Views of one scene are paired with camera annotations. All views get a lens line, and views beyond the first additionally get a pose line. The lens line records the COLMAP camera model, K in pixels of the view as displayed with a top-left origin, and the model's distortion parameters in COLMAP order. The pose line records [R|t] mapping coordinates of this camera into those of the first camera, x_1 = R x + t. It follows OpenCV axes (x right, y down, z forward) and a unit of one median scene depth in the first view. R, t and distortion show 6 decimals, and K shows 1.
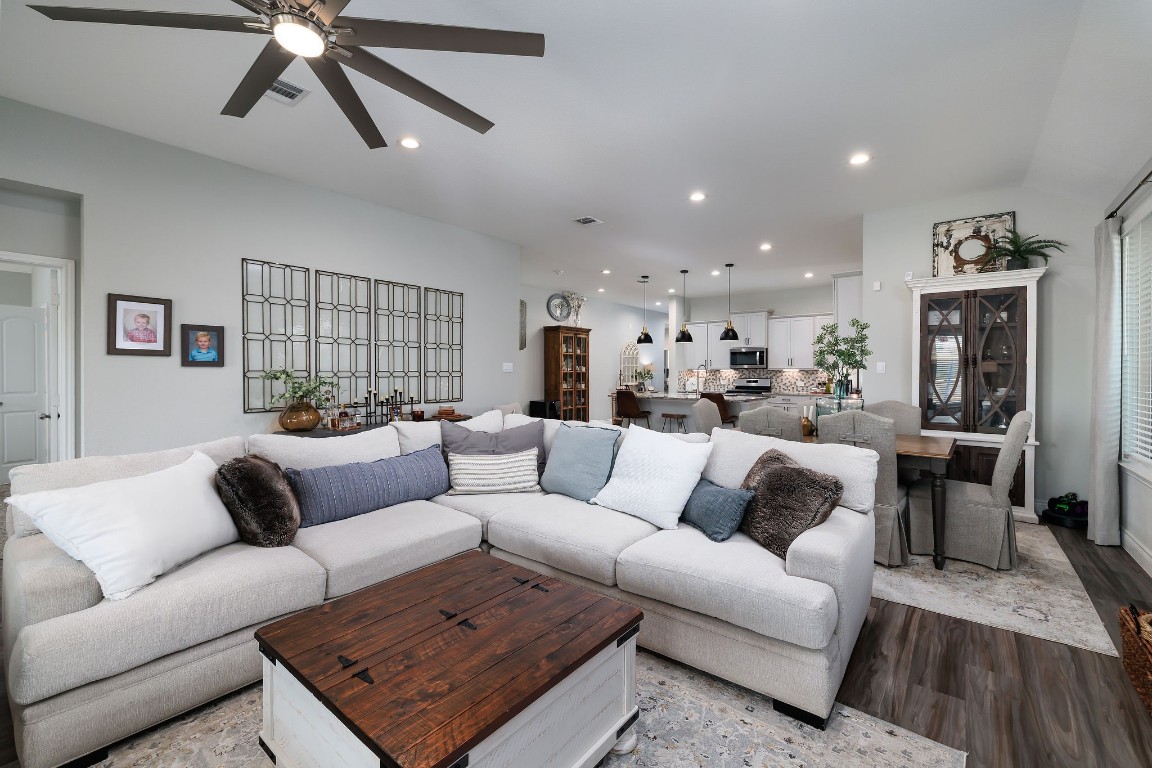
lens RADIAL K [[489.7, 0, 581.9], [0, 489.7, 384.9], [0, 0, 1]] dist [-0.000302, 0.000248]
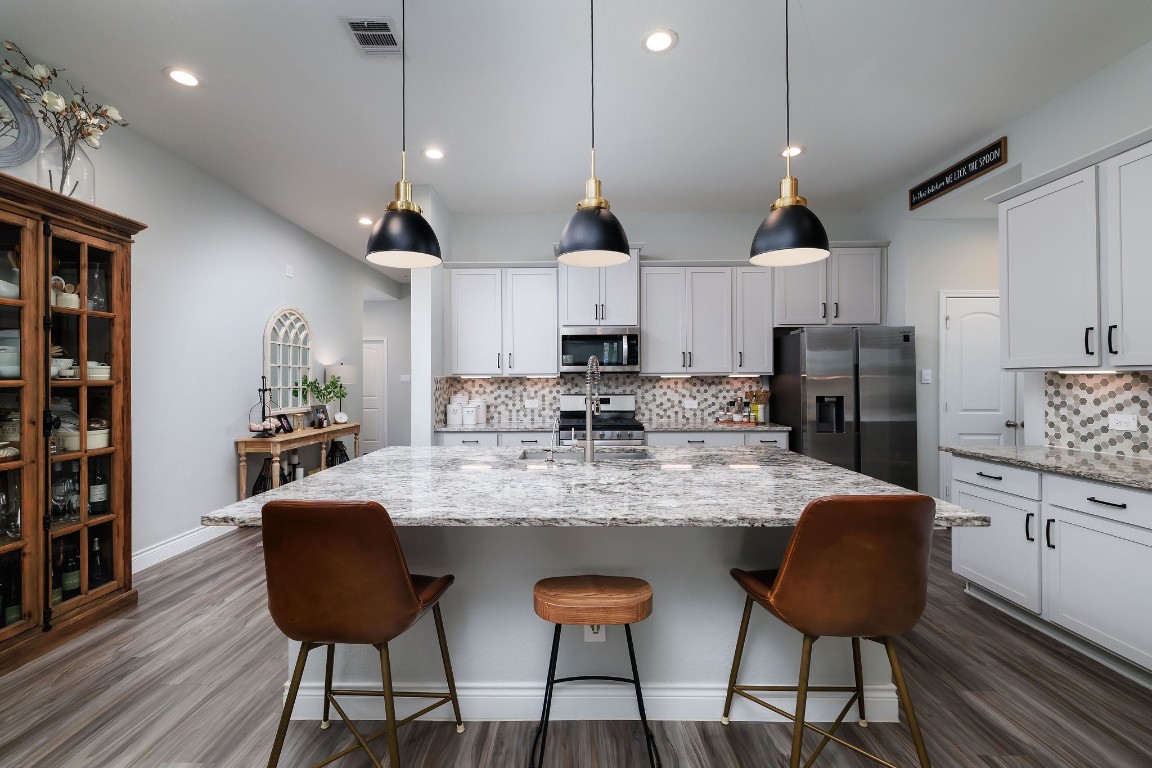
lens RADIAL K [[489.7, 0, 568.6], [0, 489.7, 381.8], [0, 0, 1]] dist [-0.000302, 0.000248]
pose [[0.793769, -0.004620, 0.608201, 0.043145], [0.019286, 0.999659, -0.017577, -0.018160], [-0.607913, 0.025682, 0.793588, 0.665907]]
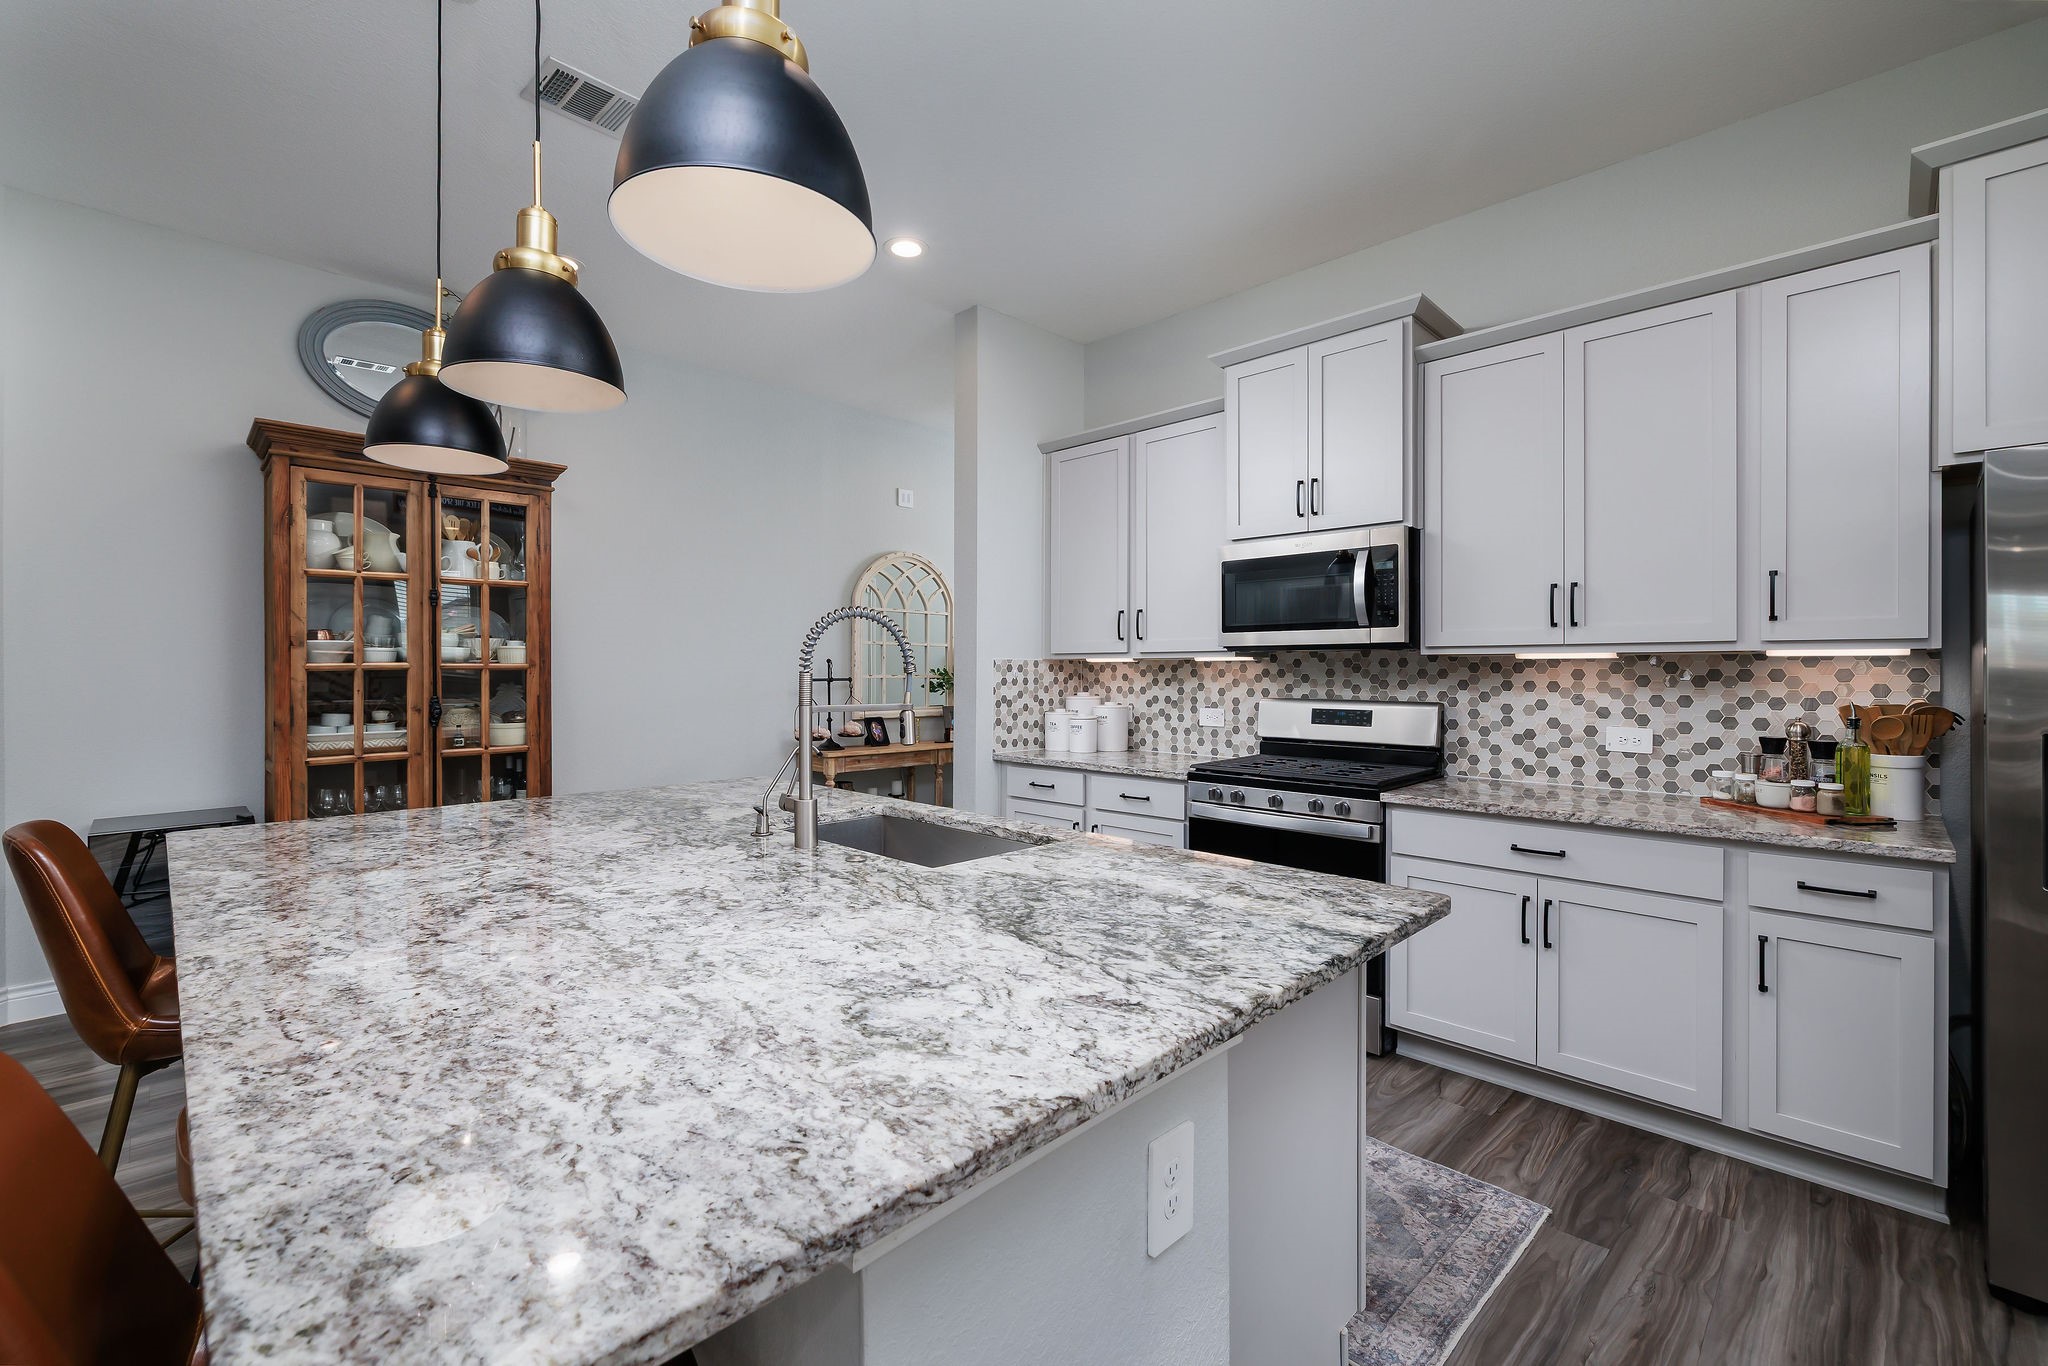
lens RADIAL K [[870.6, 0, 1026.6], [0, 870.6, 666.5], [0, 0, 1]] dist [-0.000302, 0.000248]
pose [[0.993074, 0.001328, -0.117481, 0.274013], [-0.004945, 0.999522, -0.030506, -0.016342], [0.117384, 0.030876, 0.992606, 0.670360]]
